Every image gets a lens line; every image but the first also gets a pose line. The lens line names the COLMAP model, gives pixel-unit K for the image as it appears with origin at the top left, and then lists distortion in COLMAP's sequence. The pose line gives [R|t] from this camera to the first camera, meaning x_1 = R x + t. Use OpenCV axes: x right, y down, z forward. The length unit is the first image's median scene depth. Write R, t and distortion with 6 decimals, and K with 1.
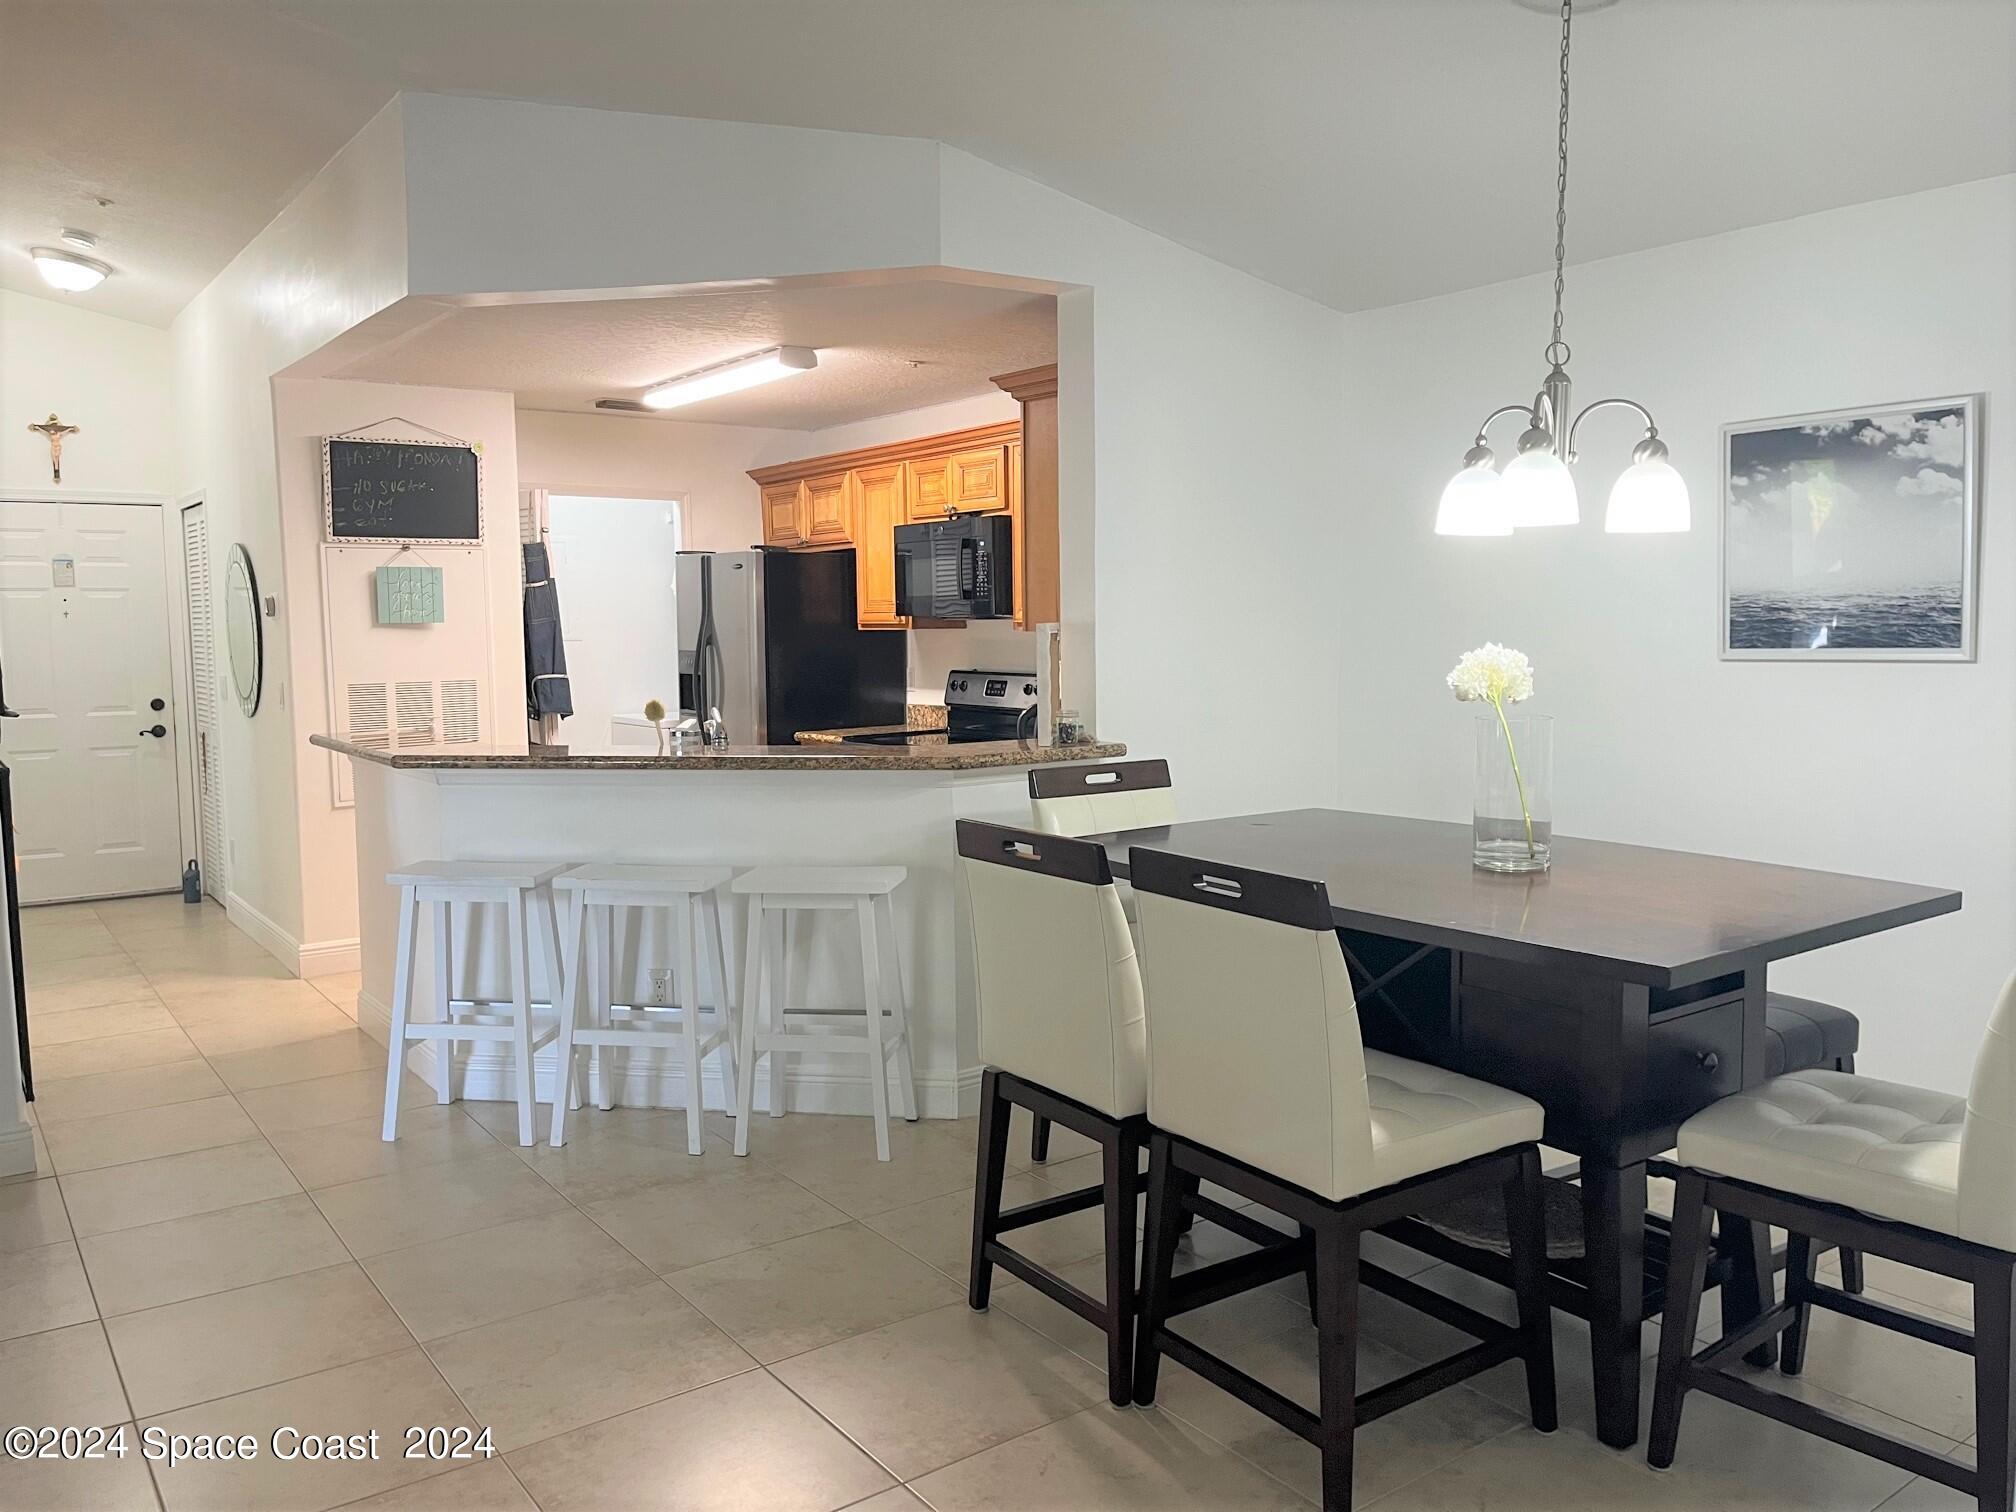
lens RADIAL K [[1531.1, 0, 1007.2], [0, 1531.1, 766.7], [0, 0, 1]] dist [0.031493, -0.001618]
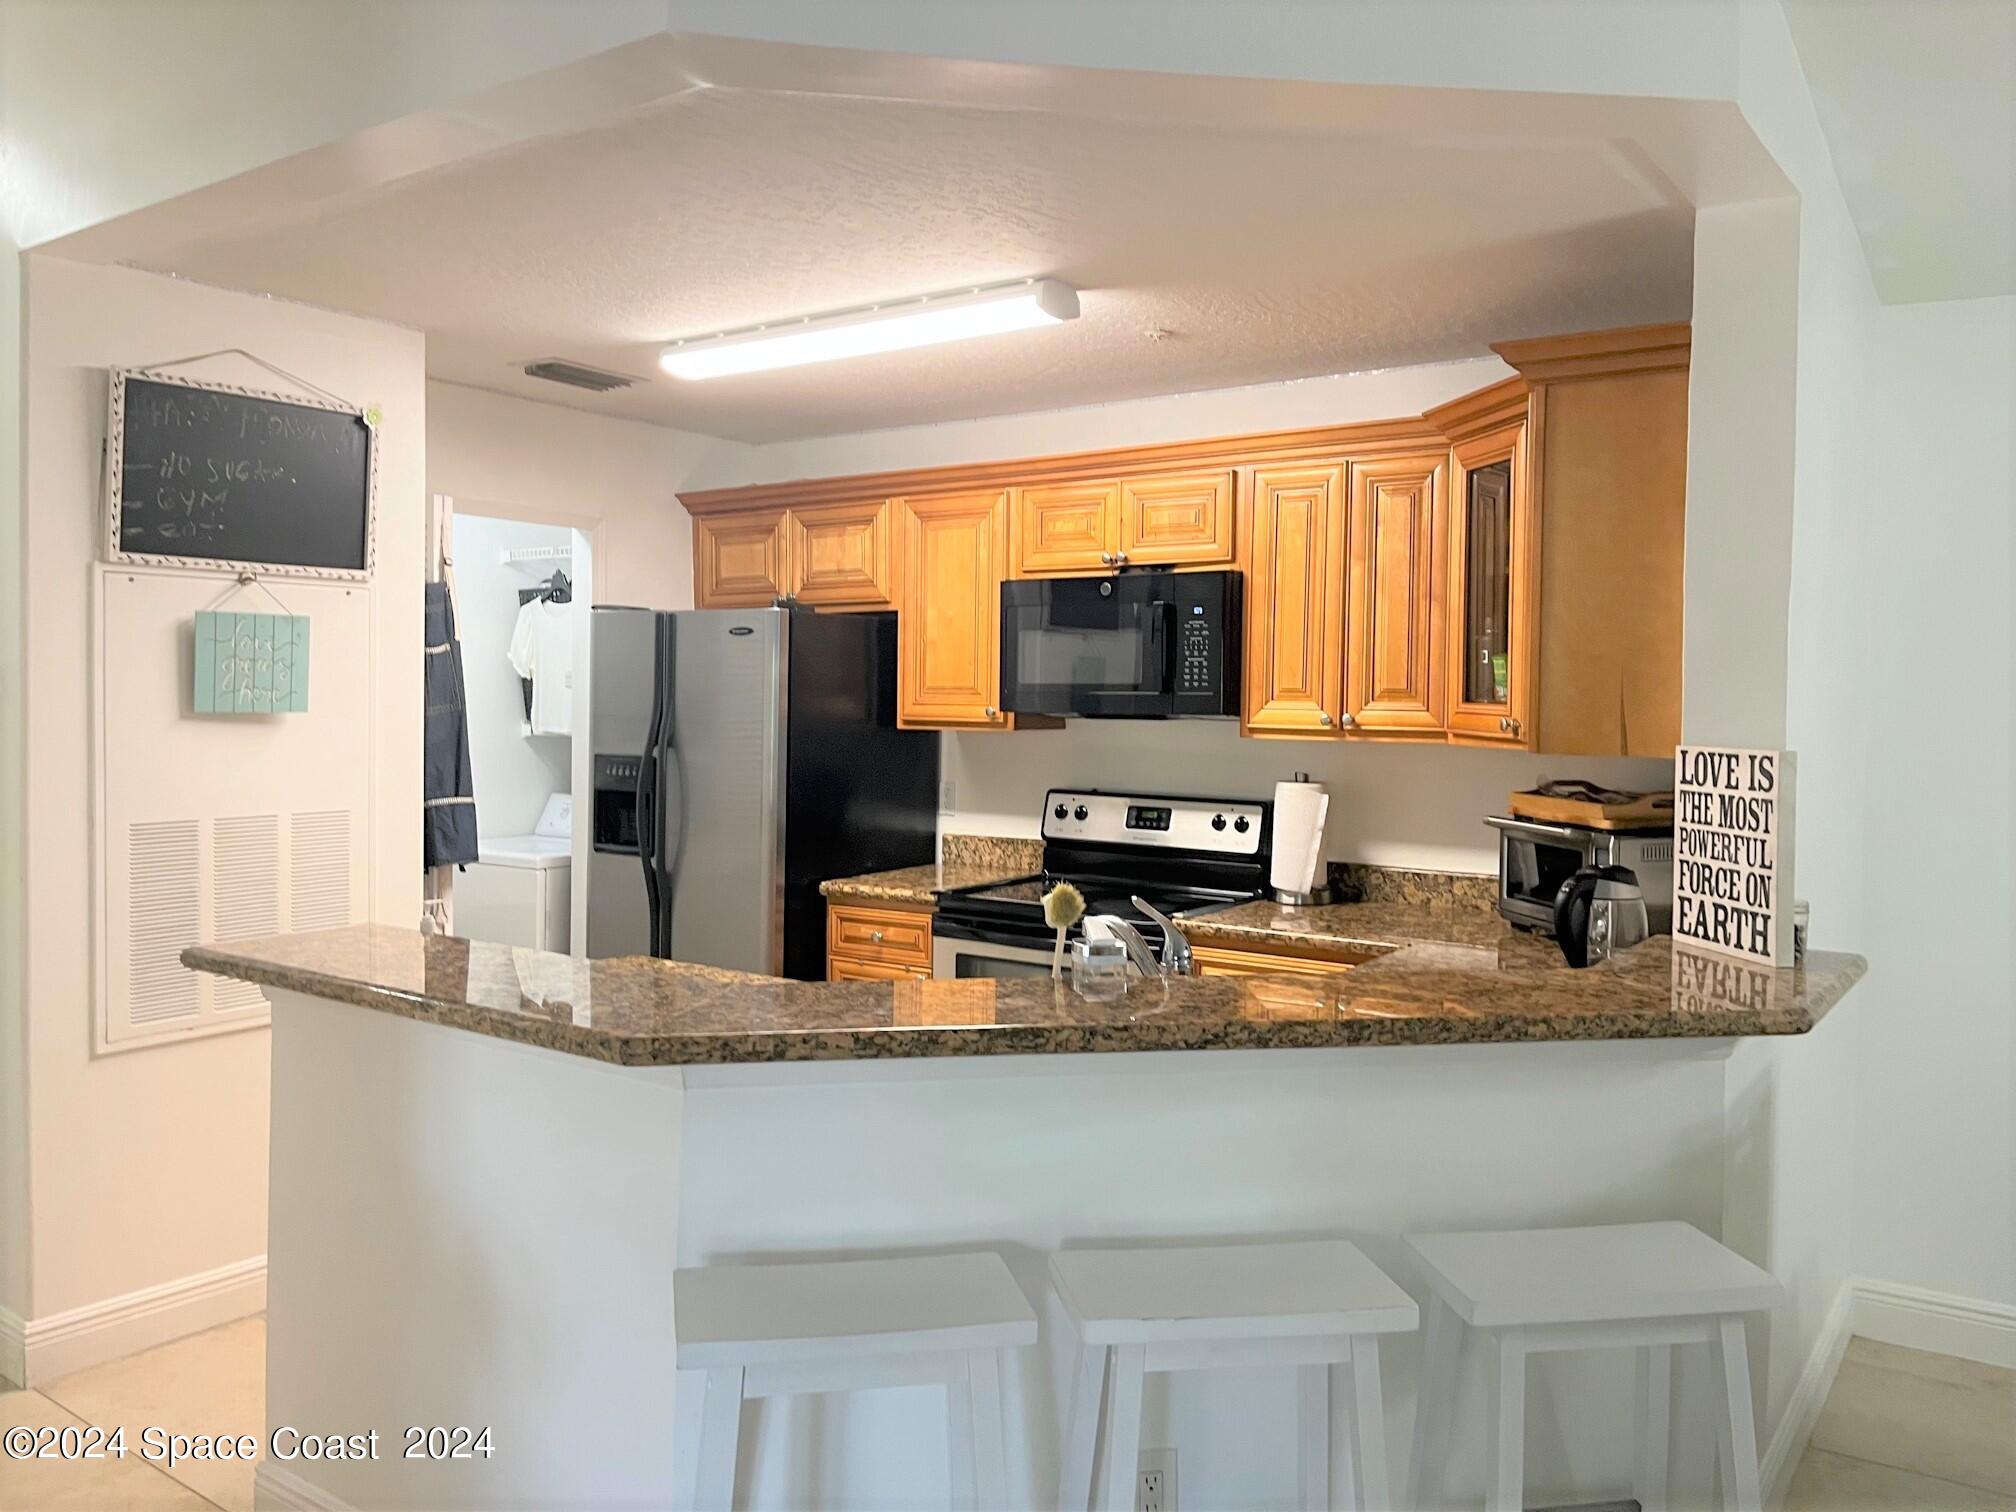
lens RADIAL K [[1531.1, 0, 1009.0], [0, 1531.1, 742.7], [0, 0, 1]] dist [0.031493, -0.001618]
pose [[0.948959, 0.011512, 0.315189, -0.296054], [0.009537, 0.997829, -0.065159, -0.042100], [-0.315255, 0.064839, 0.946789, 0.371692]]
